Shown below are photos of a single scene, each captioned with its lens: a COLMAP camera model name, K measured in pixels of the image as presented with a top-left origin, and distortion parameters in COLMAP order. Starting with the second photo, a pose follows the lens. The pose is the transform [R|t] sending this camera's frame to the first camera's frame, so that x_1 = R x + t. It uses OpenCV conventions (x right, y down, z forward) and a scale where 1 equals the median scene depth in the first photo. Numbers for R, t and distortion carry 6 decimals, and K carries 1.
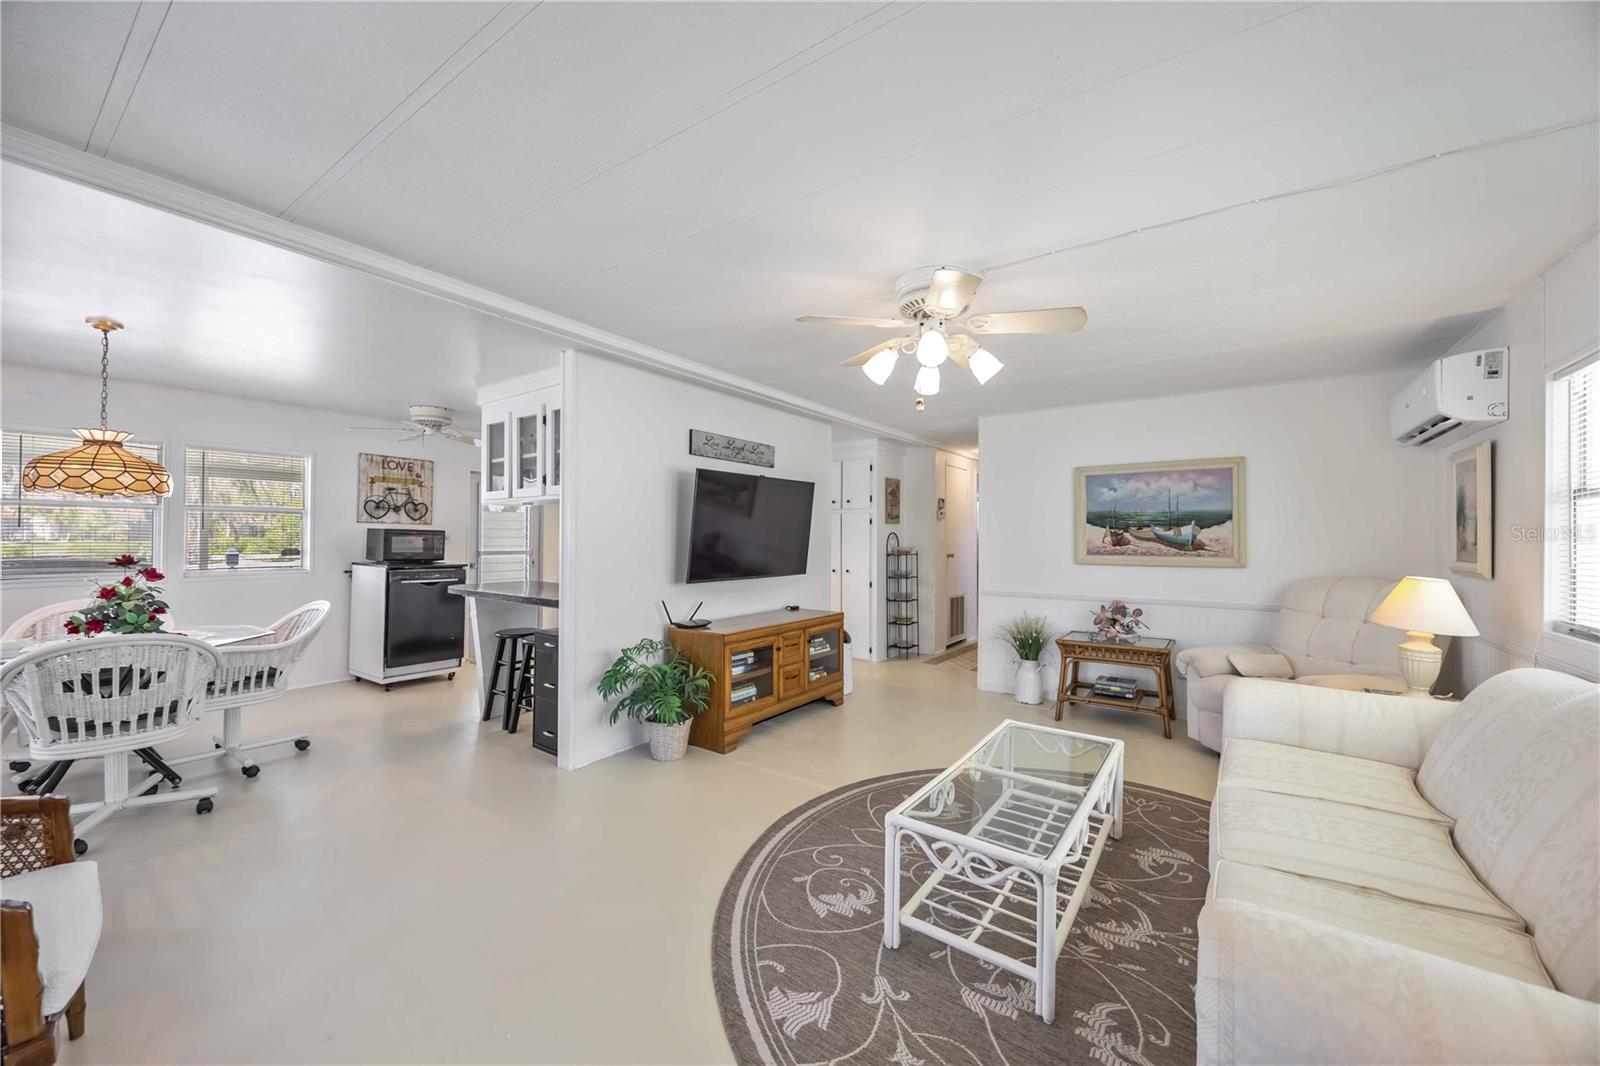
lens RADIAL K [[610.3, 0, 801.6], [0, 610.3, 527.8], [0, 0, 1]] dist [0.003602, -0.000410]
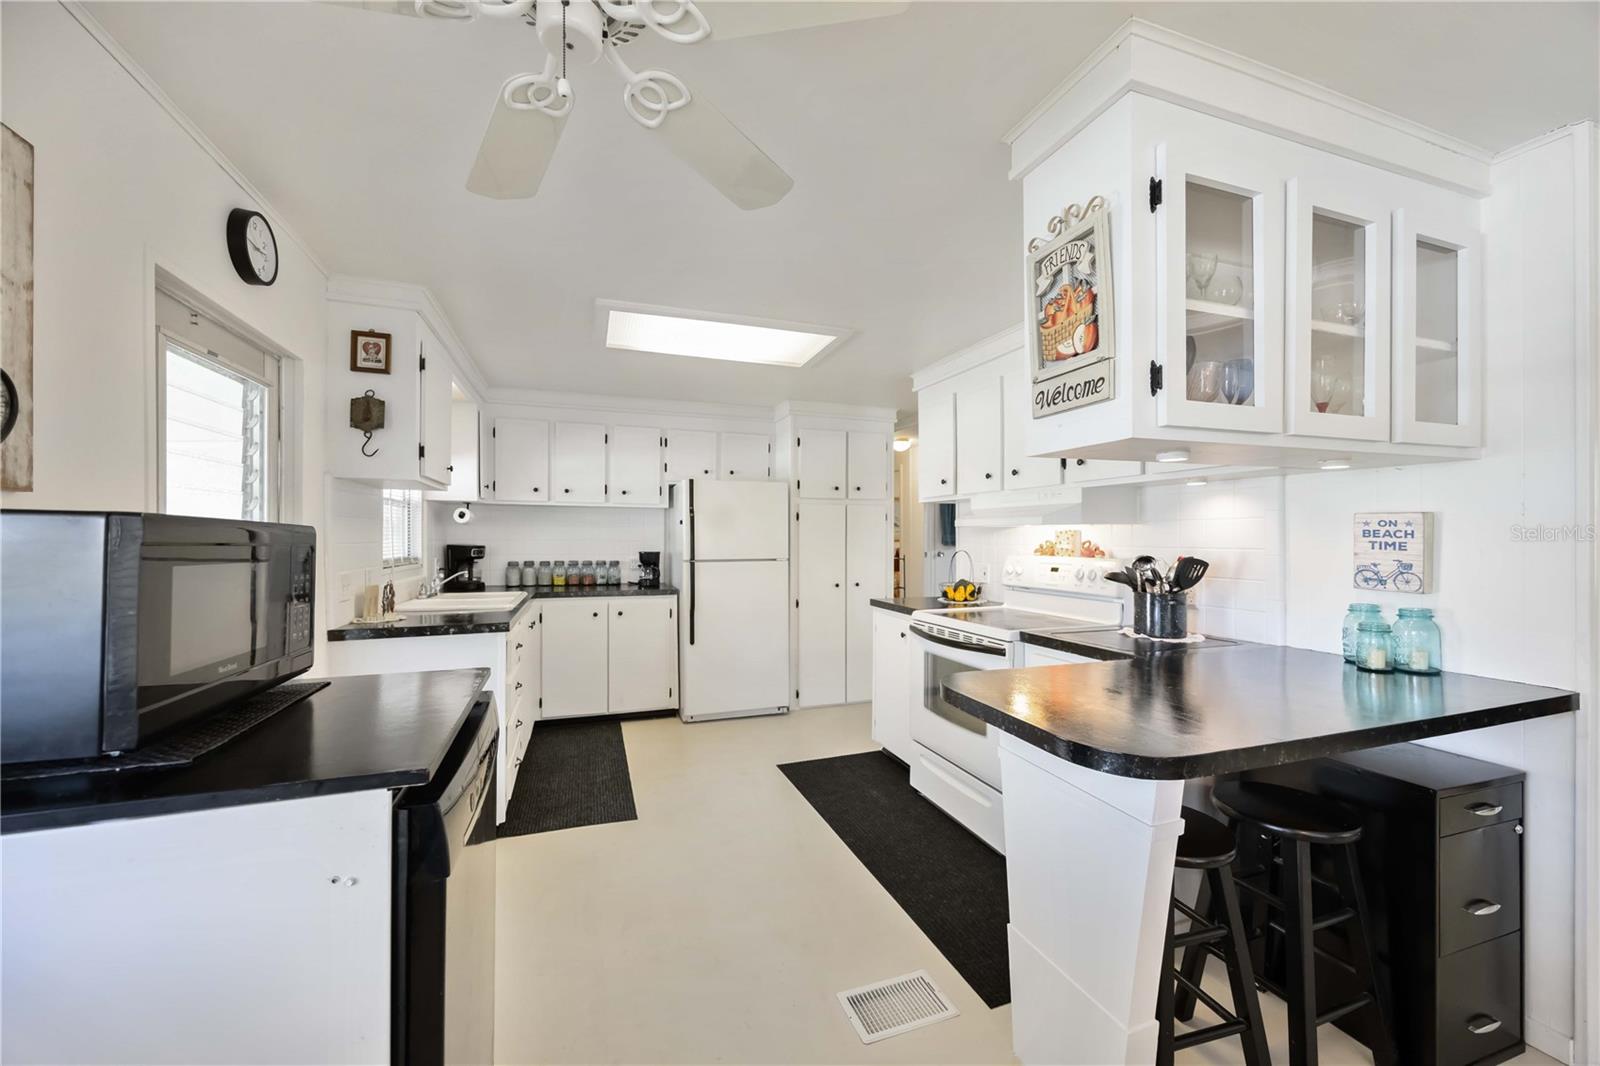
lens RADIAL K [[610.3, 0, 802.2], [0, 610.3, 532.9], [0, 0, 1]] dist [0.003602, -0.000410]
pose [[0.567614, -0.004254, 0.823284, -0.852853], [-0.008571, 0.999902, 0.011076, 0.002424], [-0.823250, -0.013343, 0.567522, 0.972256]]
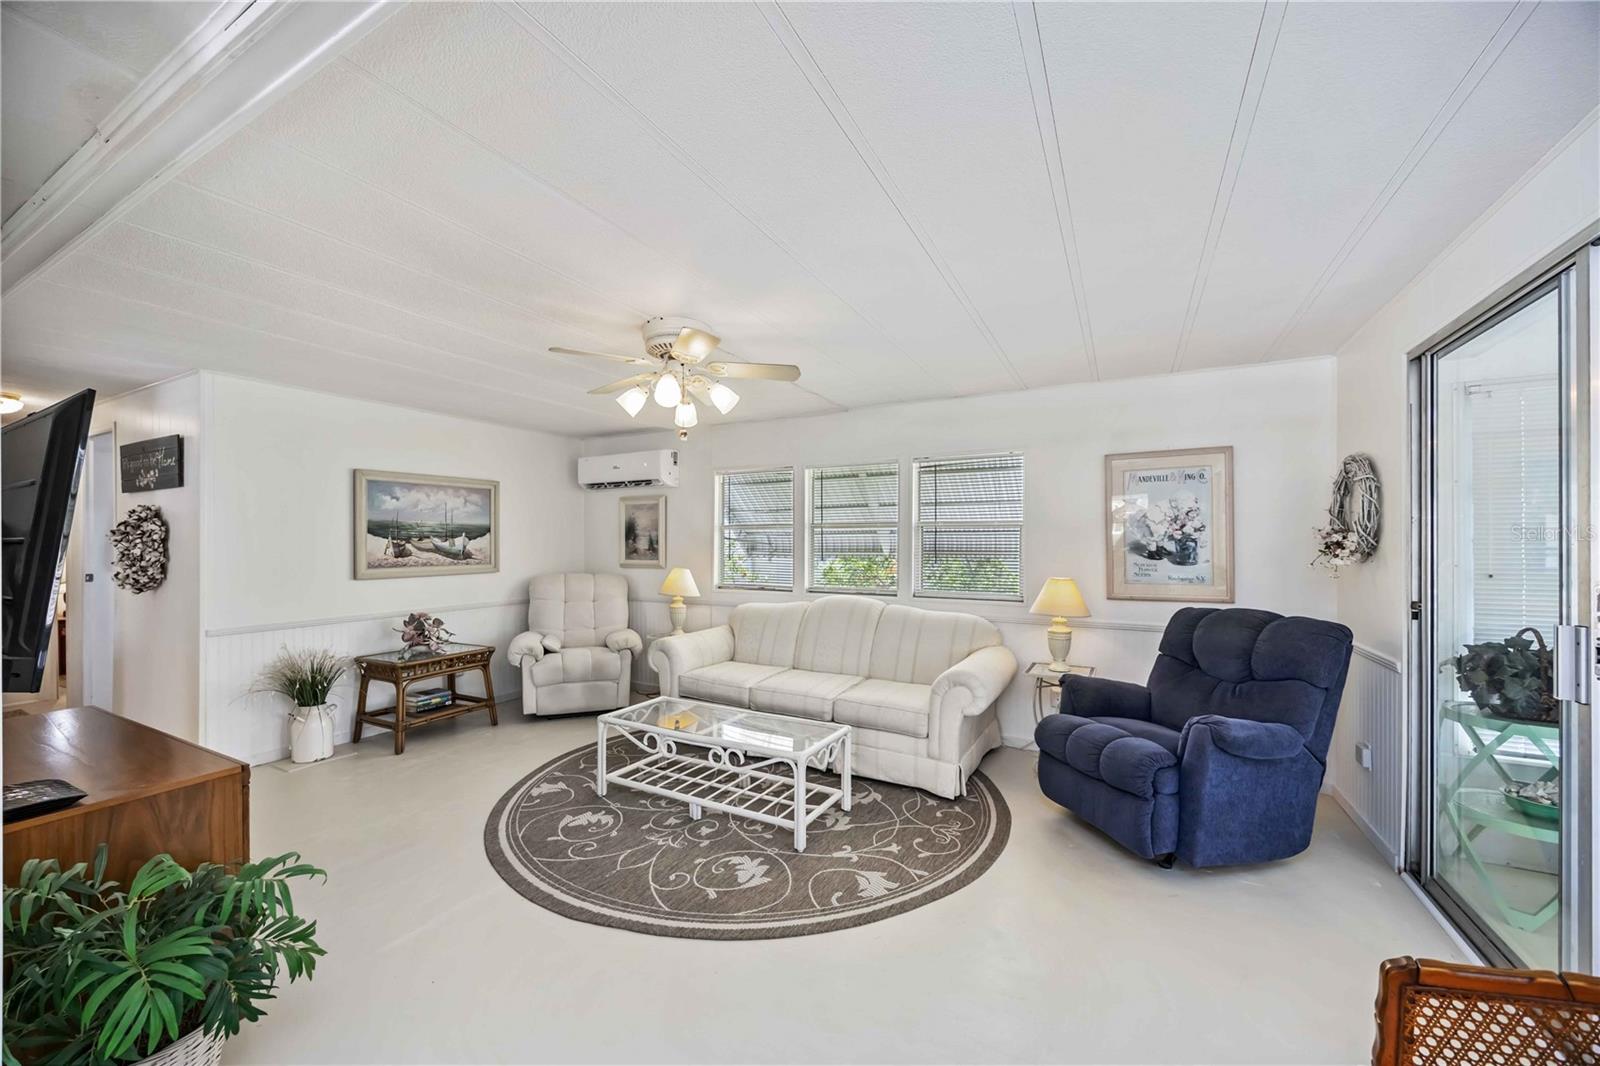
lens RADIAL K [[610.3, 0, 801.5], [0, 610.3, 544.4], [0, 0, 1]] dist [0.003602, -0.000410]
pose [[-0.121497, -0.009314, 0.992548, -0.543146], [-0.012628, 0.999890, 0.007837, -0.007083], [-0.992511, -0.011582, -0.121601, 0.525208]]
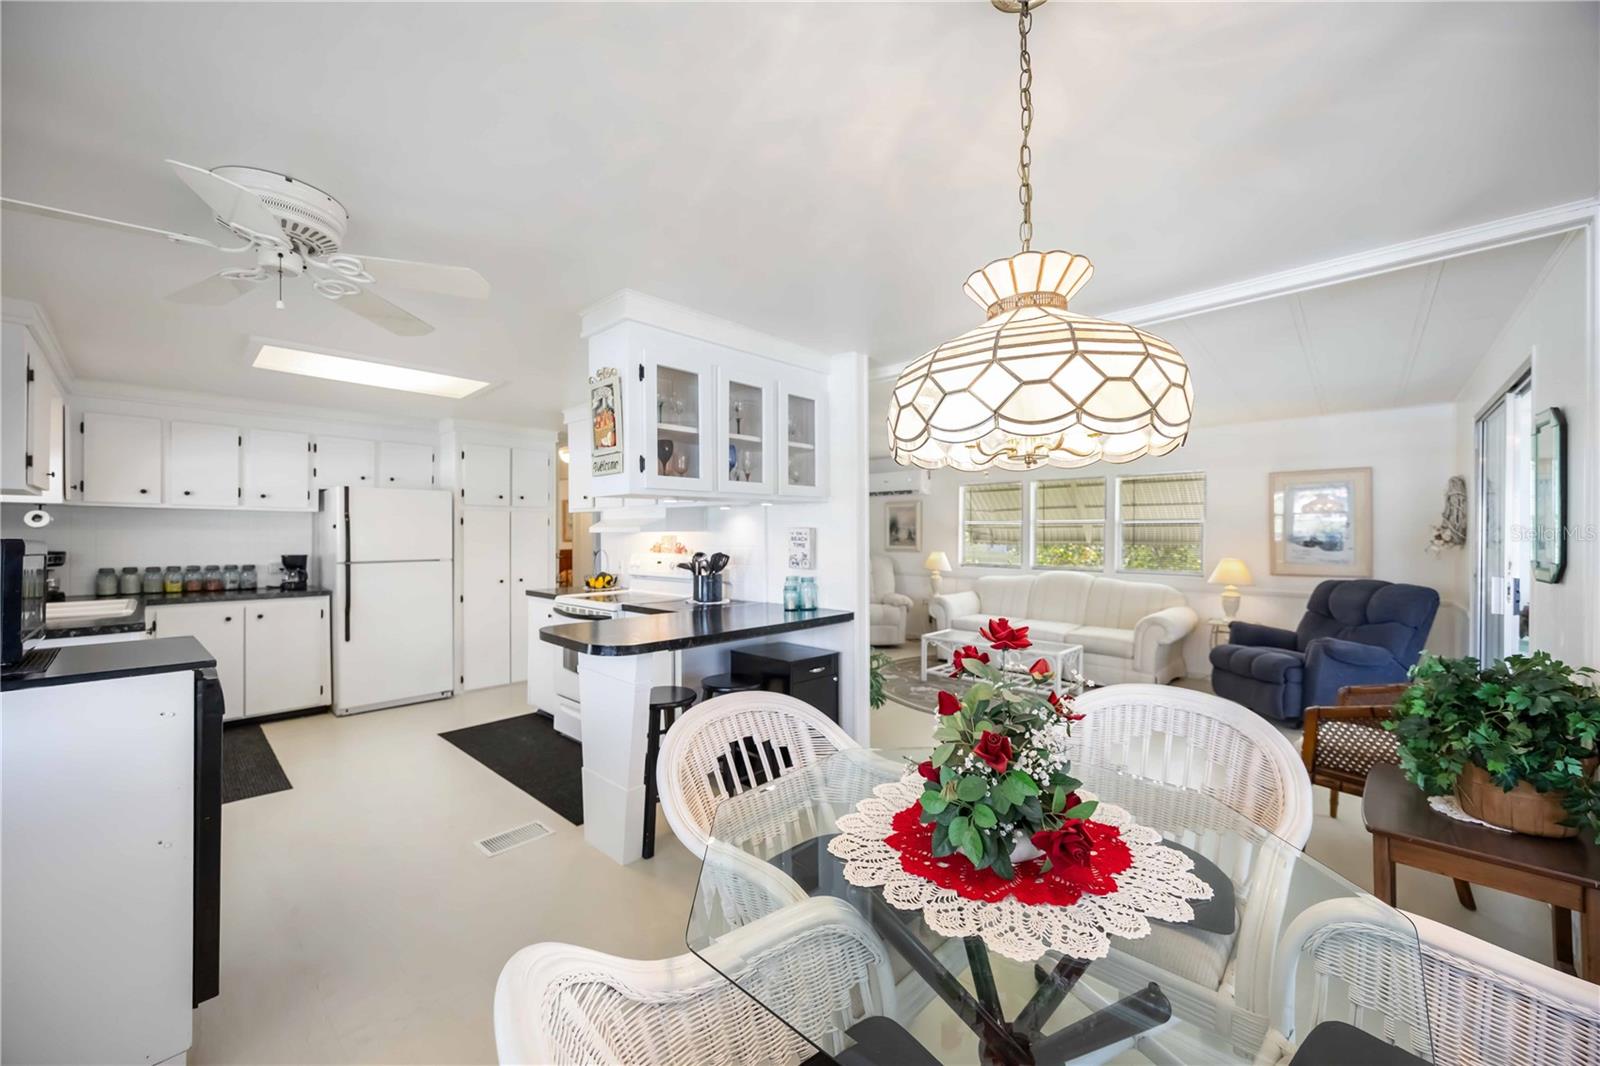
lens RADIAL K [[610.3, 0, 797.1], [0, 610.3, 534.3], [0, 0, 1]] dist [0.003602, -0.000410]
pose [[0.134624, -0.009500, 0.990851, -1.082513], [-0.013203, 0.999848, 0.011380, -0.011233], [-0.990809, -0.014614, 0.134478, 0.768062]]
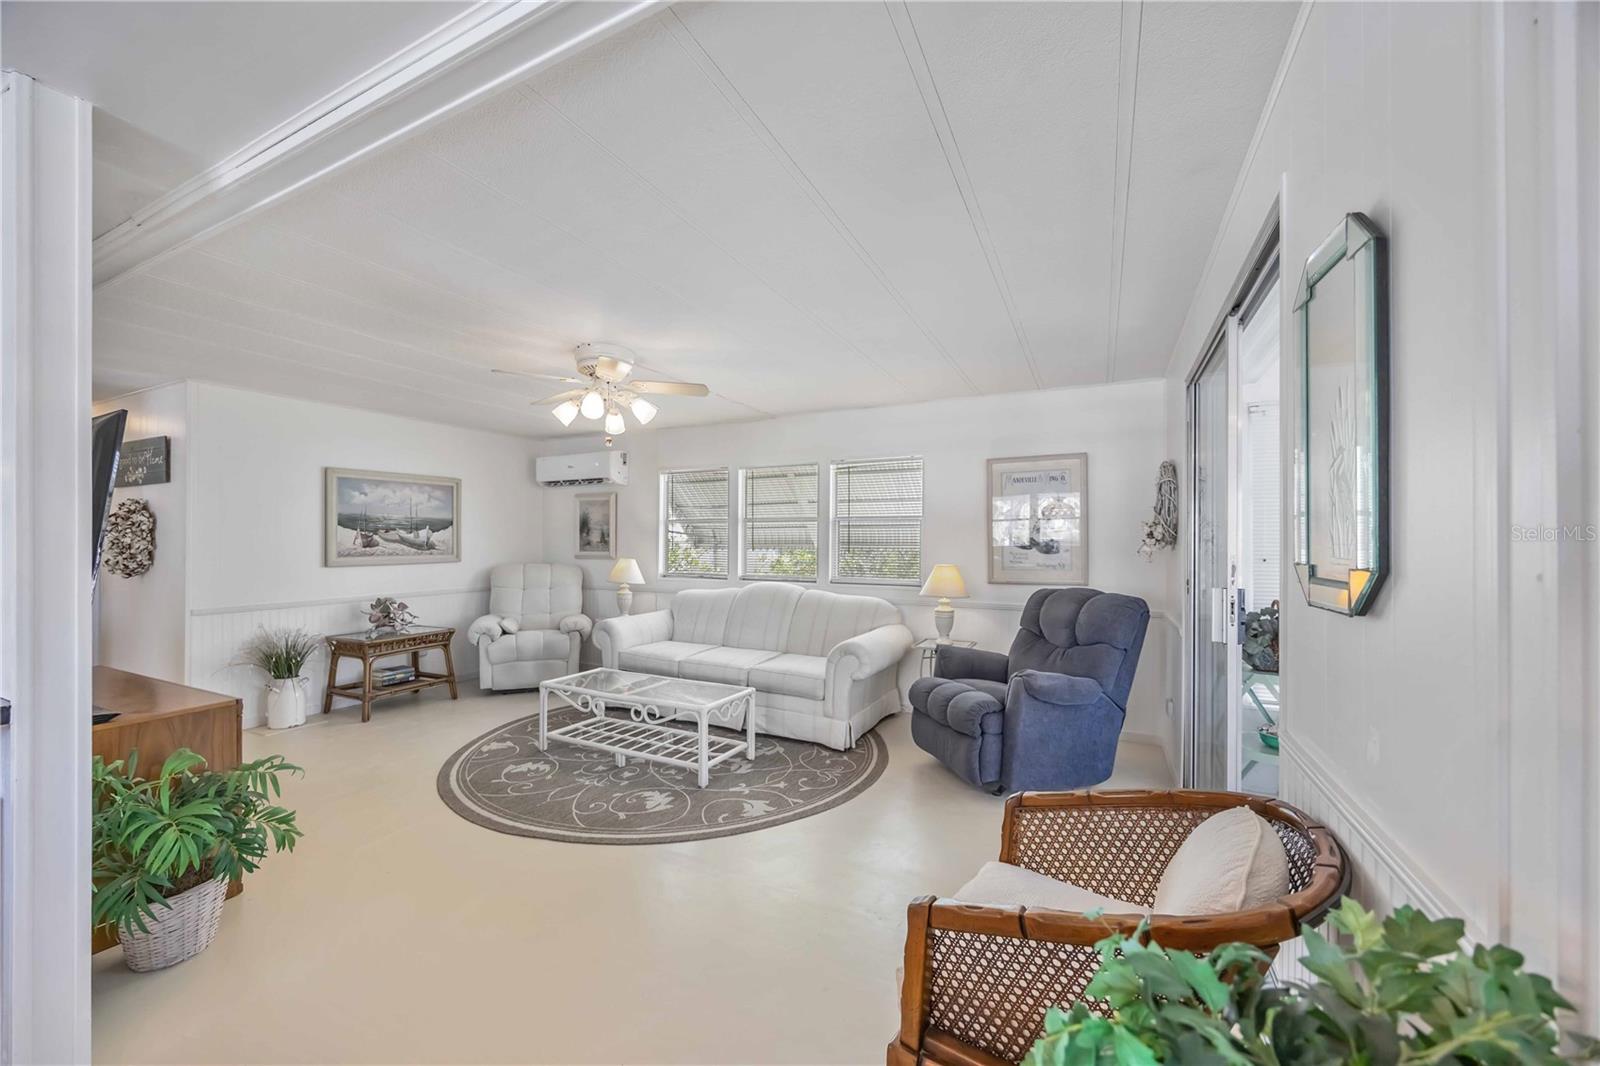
lens RADIAL K [[610.3, 0, 799.8], [0, 610.3, 541.3], [0, 0, 1]] dist [0.003602, -0.000410]
pose [[-0.149570, -0.007508, 0.988723, -0.683911], [-0.015250, 0.999870, 0.005286, 0.001998], [-0.988633, -0.014287, -0.149666, 0.446938]]
